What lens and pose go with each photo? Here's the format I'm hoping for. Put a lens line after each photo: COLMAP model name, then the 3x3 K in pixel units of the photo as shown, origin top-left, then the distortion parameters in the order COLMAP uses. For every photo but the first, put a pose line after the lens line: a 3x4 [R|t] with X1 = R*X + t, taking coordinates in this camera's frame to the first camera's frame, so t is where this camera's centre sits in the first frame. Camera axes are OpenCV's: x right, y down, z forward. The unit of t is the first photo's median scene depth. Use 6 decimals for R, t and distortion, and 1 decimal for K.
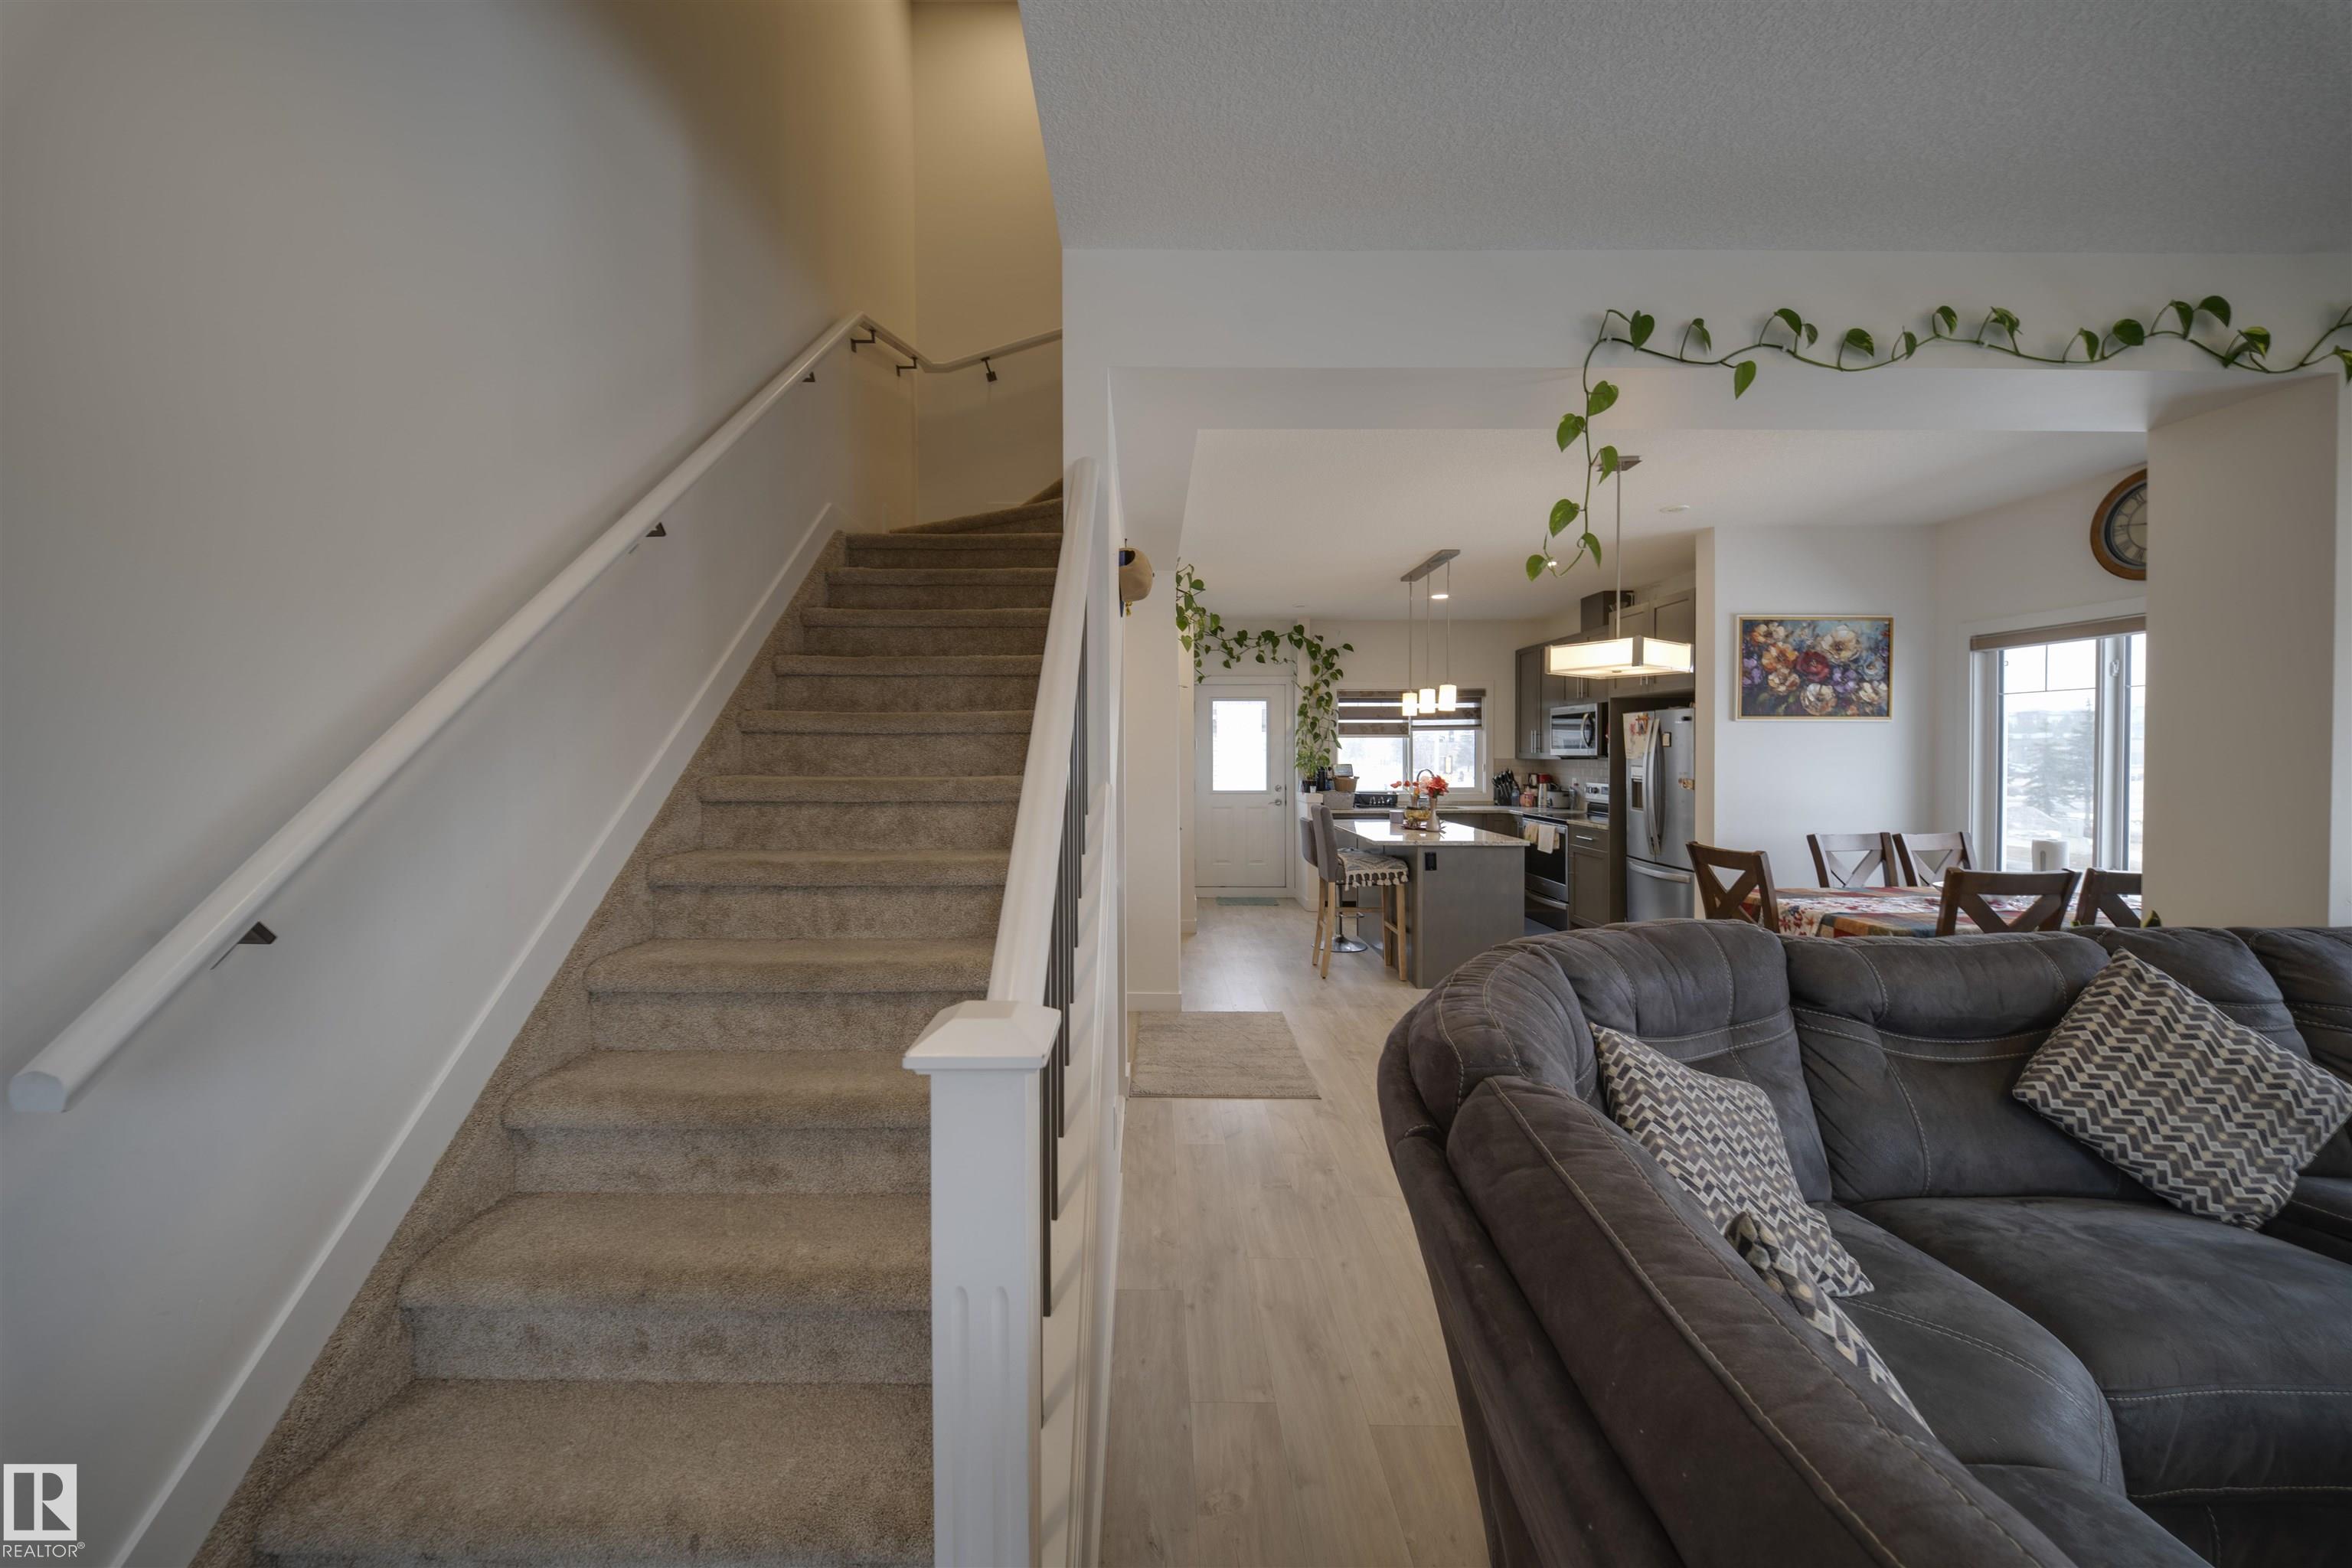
lens RADIAL K [[814.6, 0, 1142.4], [0, 814.6, 753.9], [0, 0, 1]] dist [-0.008017, -0.000404]
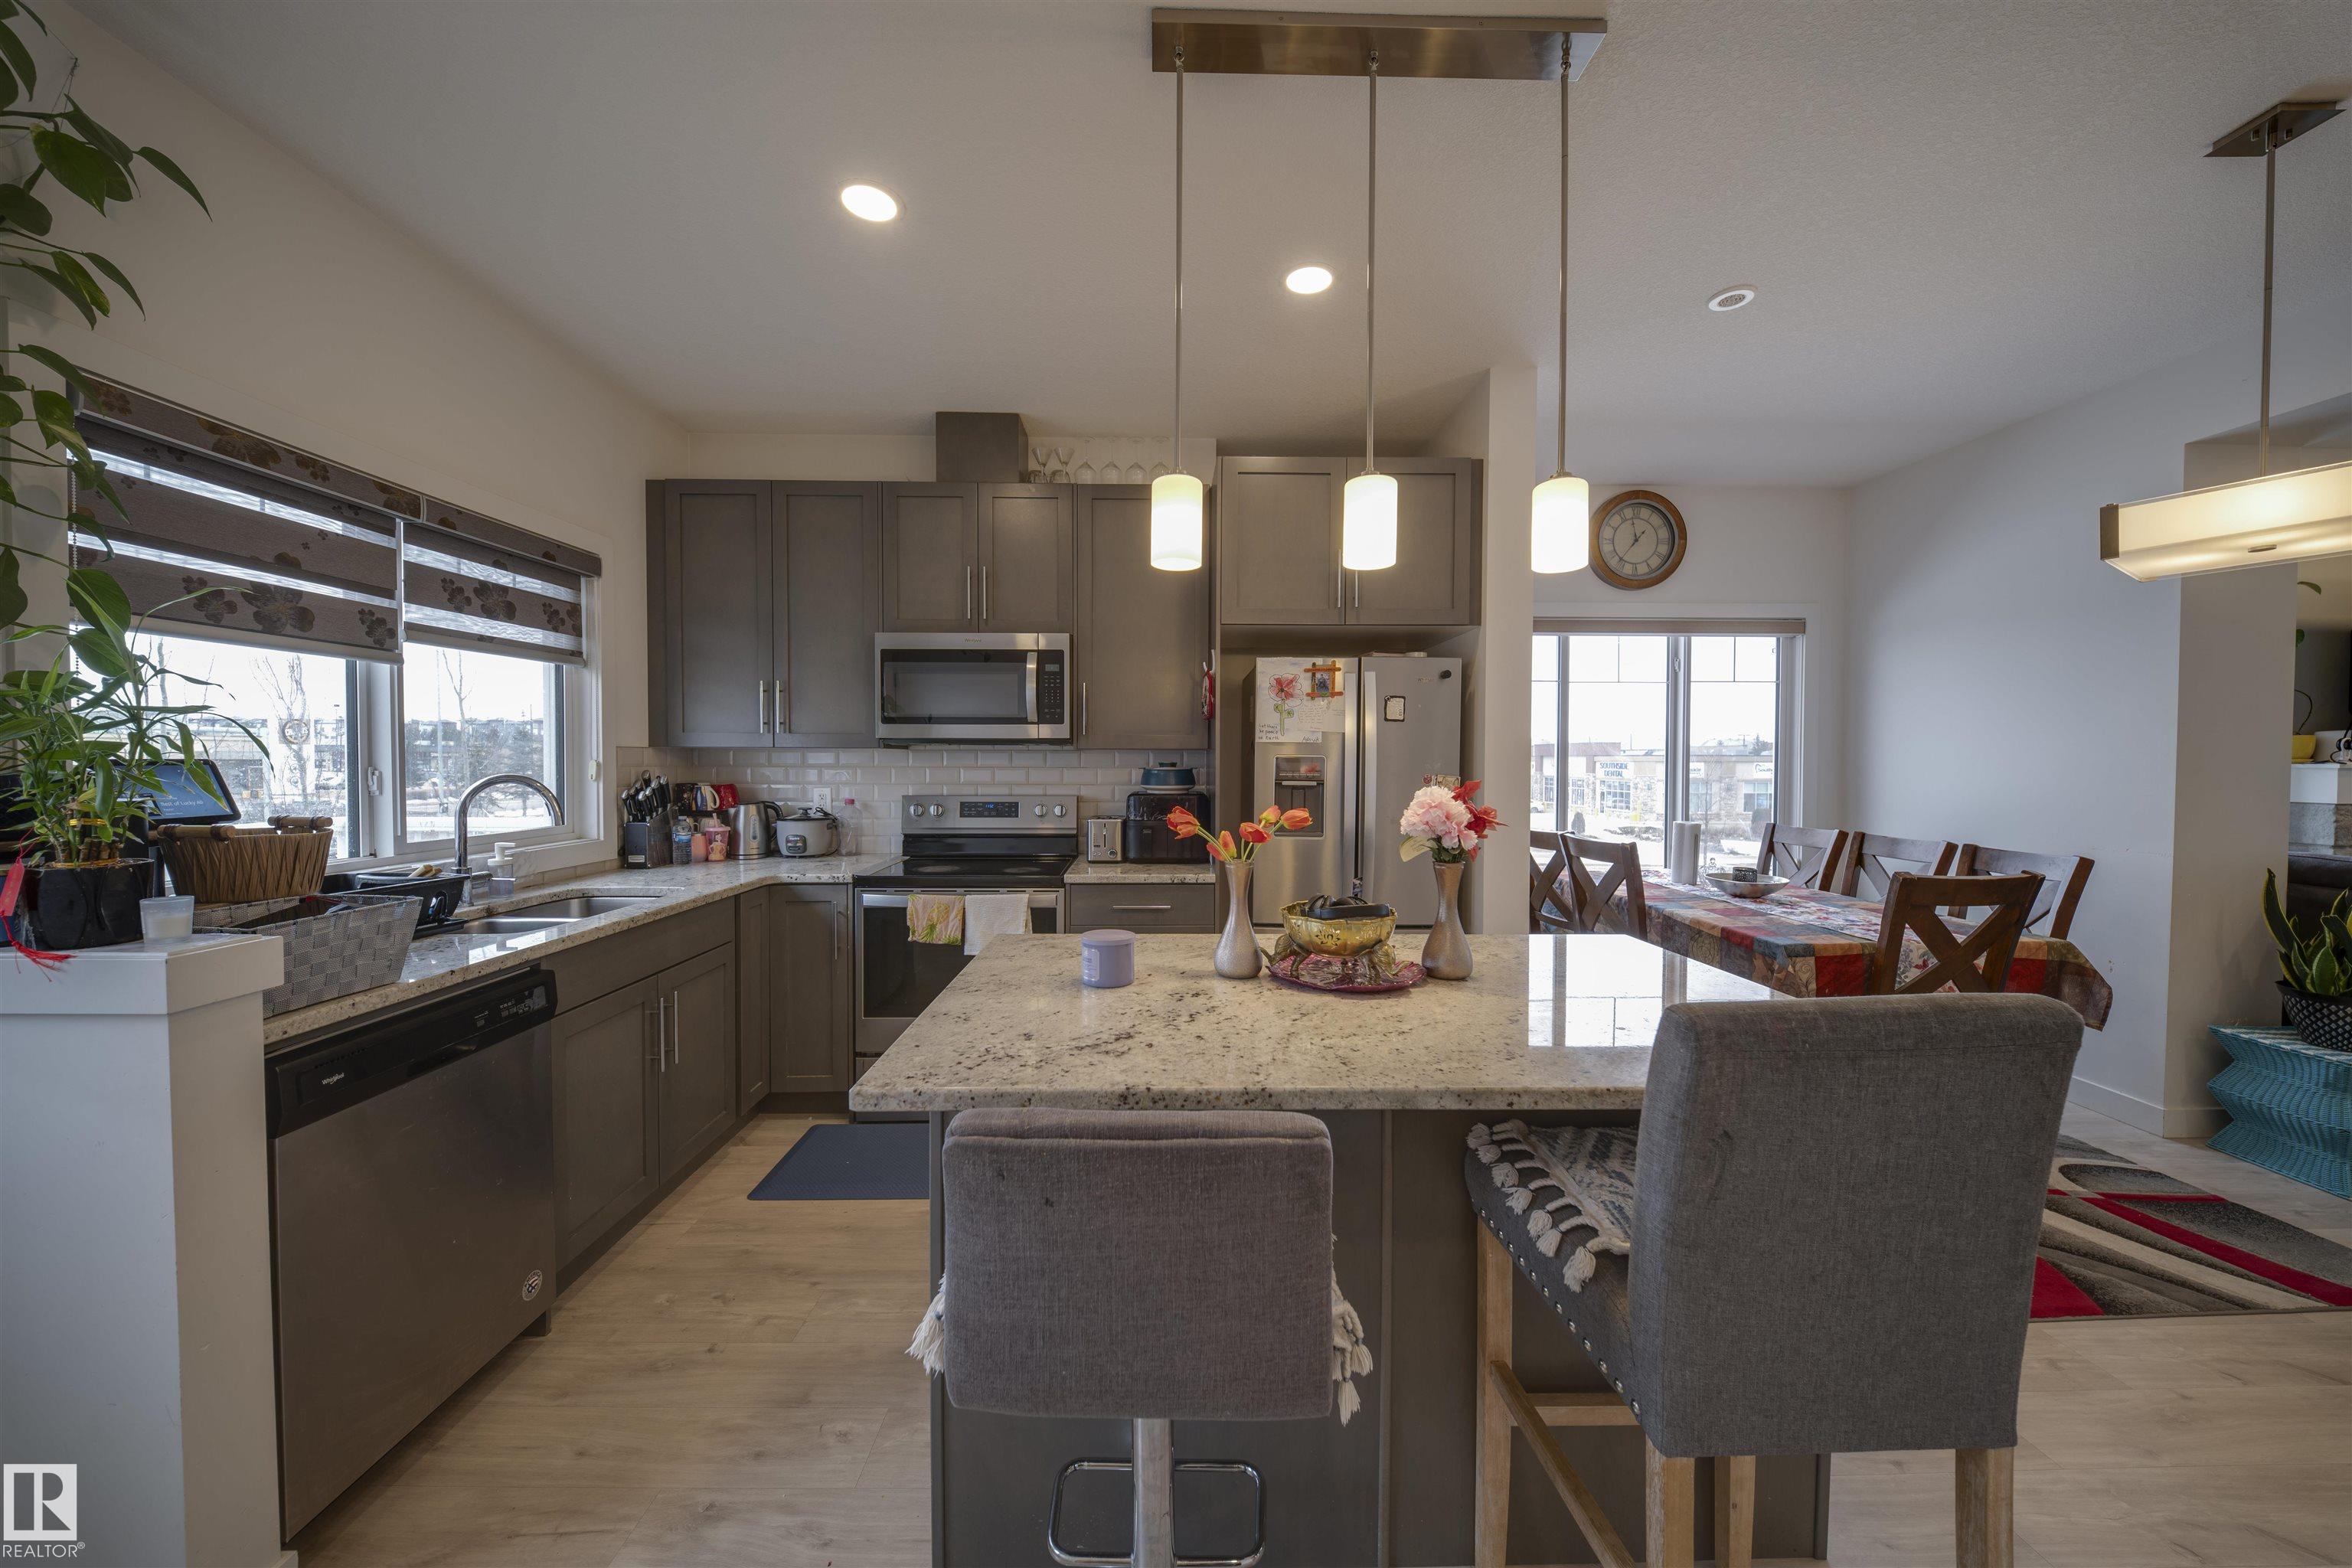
lens RADIAL K [[814.6, 0, 1148.3], [0, 814.6, 779.0], [0, 0, 1]] dist [-0.008017, -0.000404]
pose [[0.006249, -0.022739, 0.999722, 0.062088], [-0.010806, 0.999682, 0.022806, 0.009677], [-0.999922, -0.010946, 0.006001, 0.765028]]
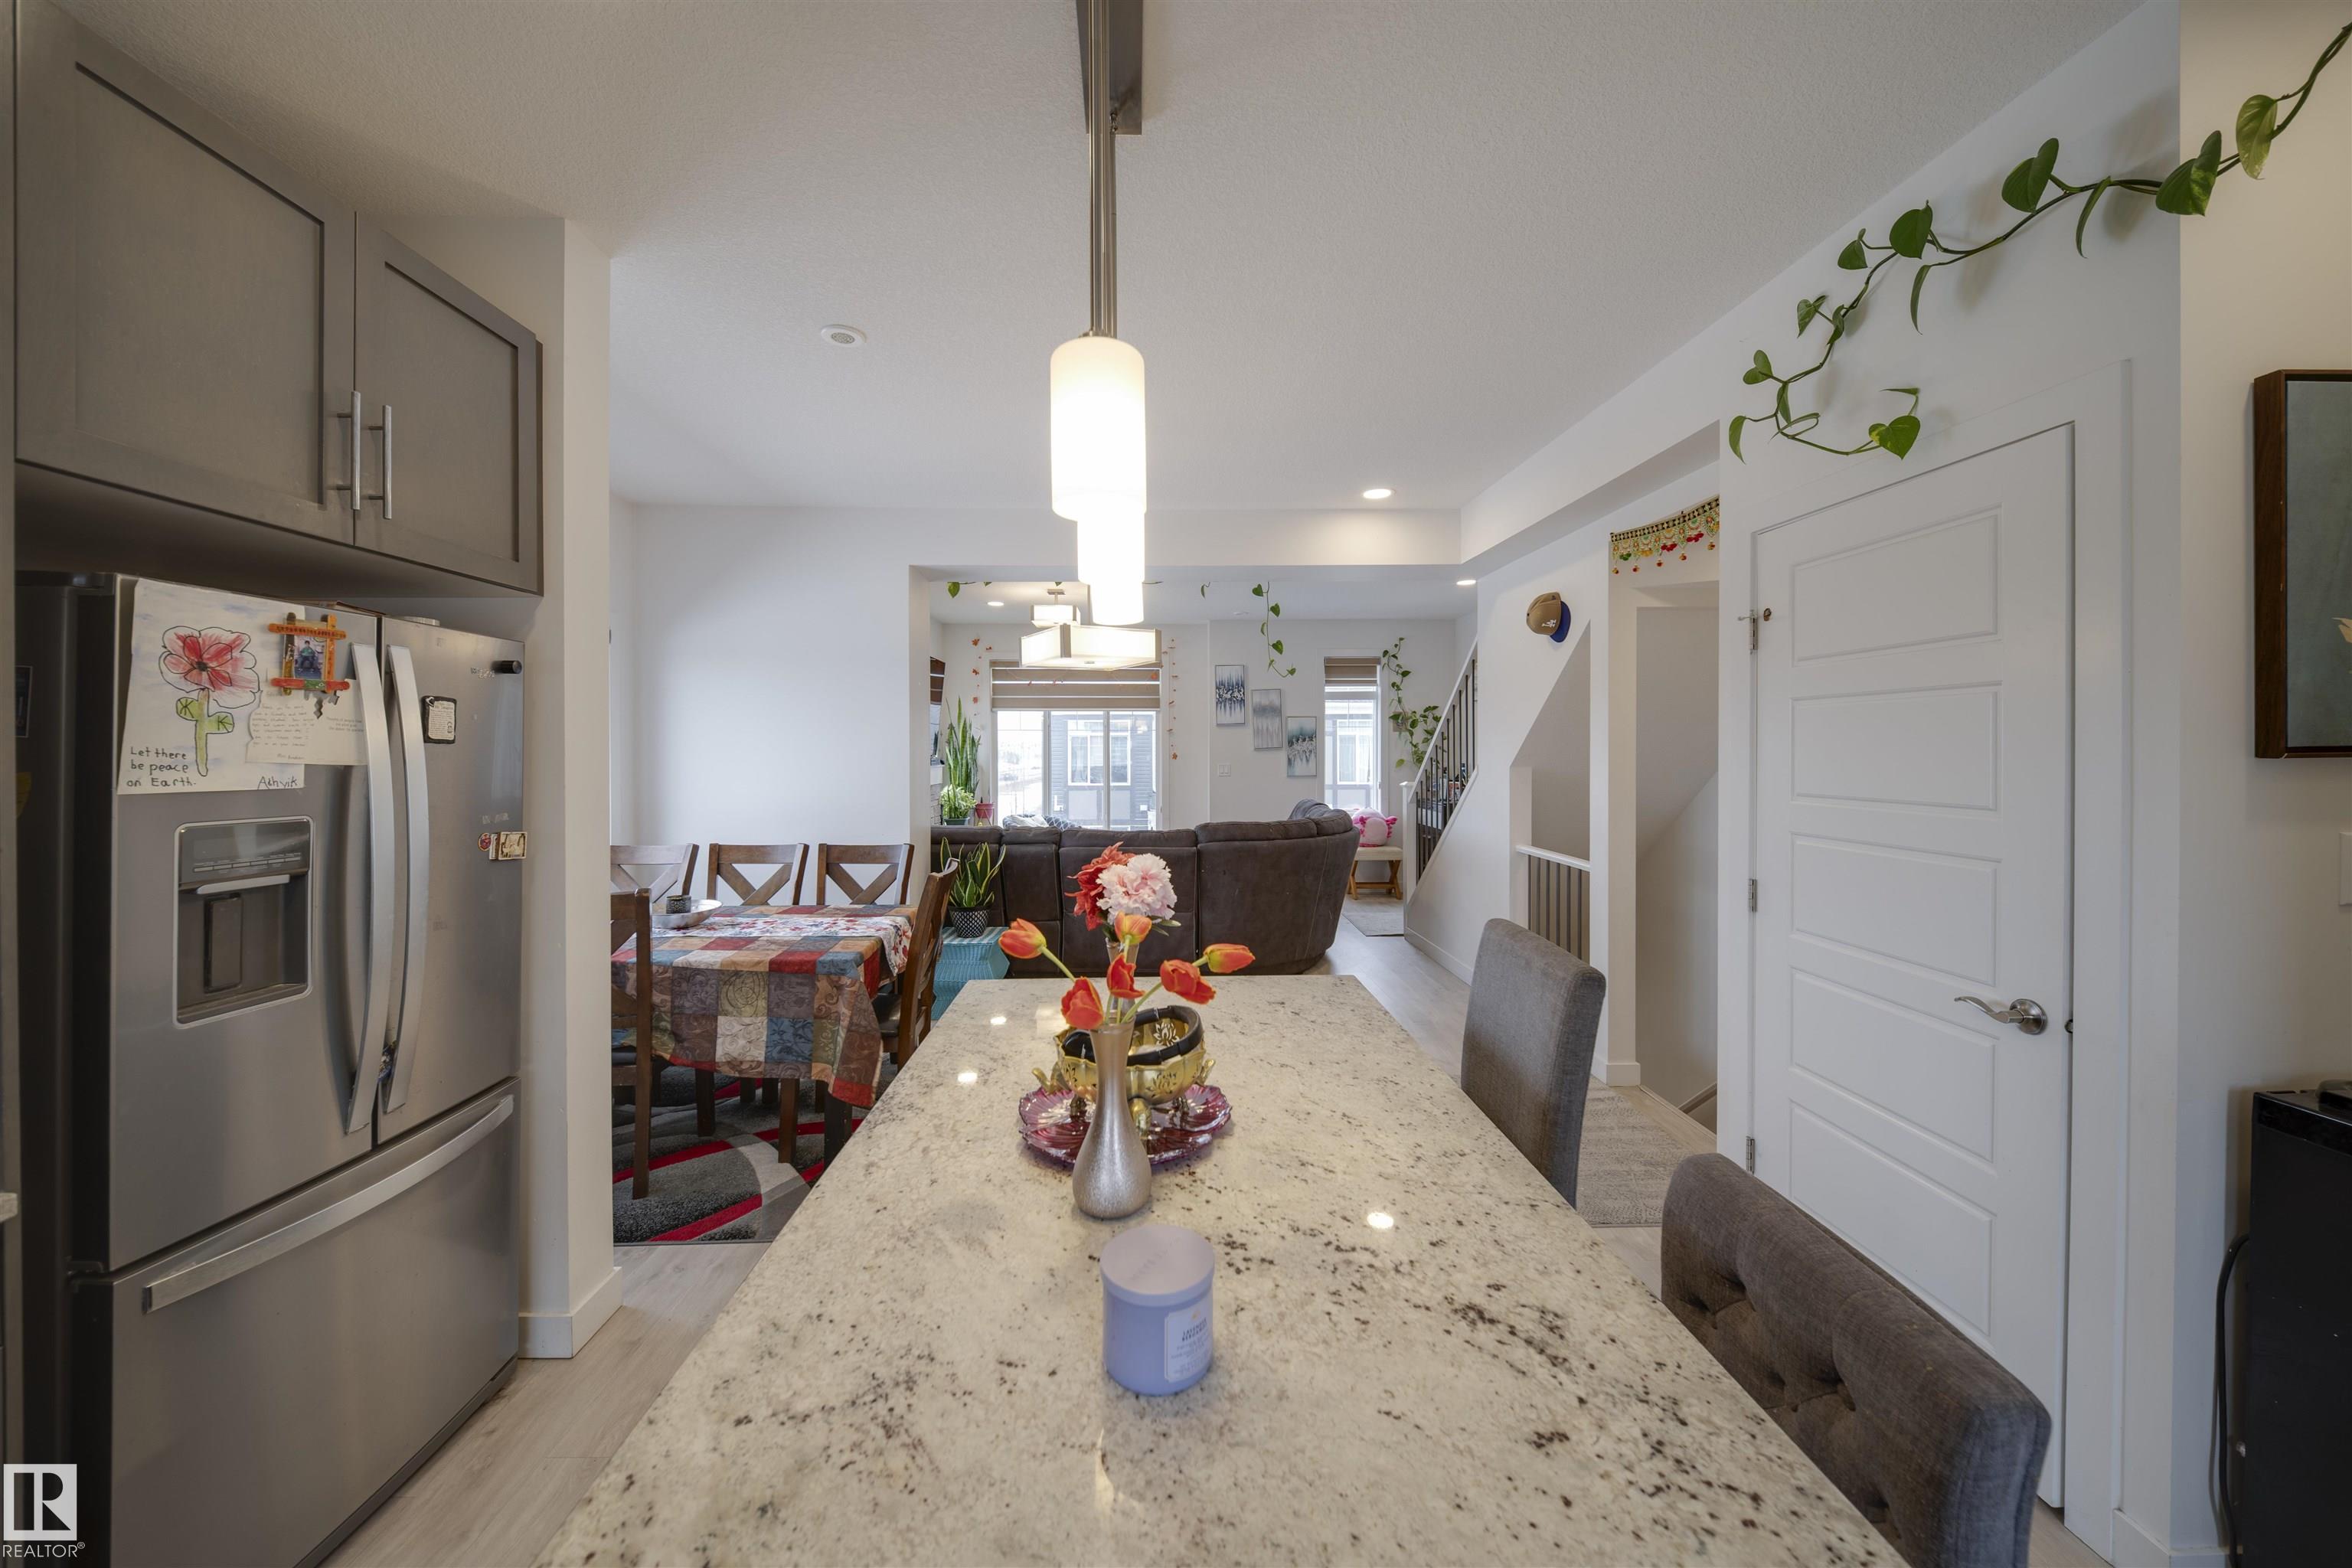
lens RADIAL K [[814.6, 0, 1192.9], [0, 814.6, 754.6], [0, 0, 1]] dist [-0.008017, -0.000404]
pose [[-0.998462, -0.001134, -0.055426, 0.252073], [-0.000991, 0.999996, -0.002605, -0.005827], [0.055429, -0.002546, -0.998459, 0.865530]]
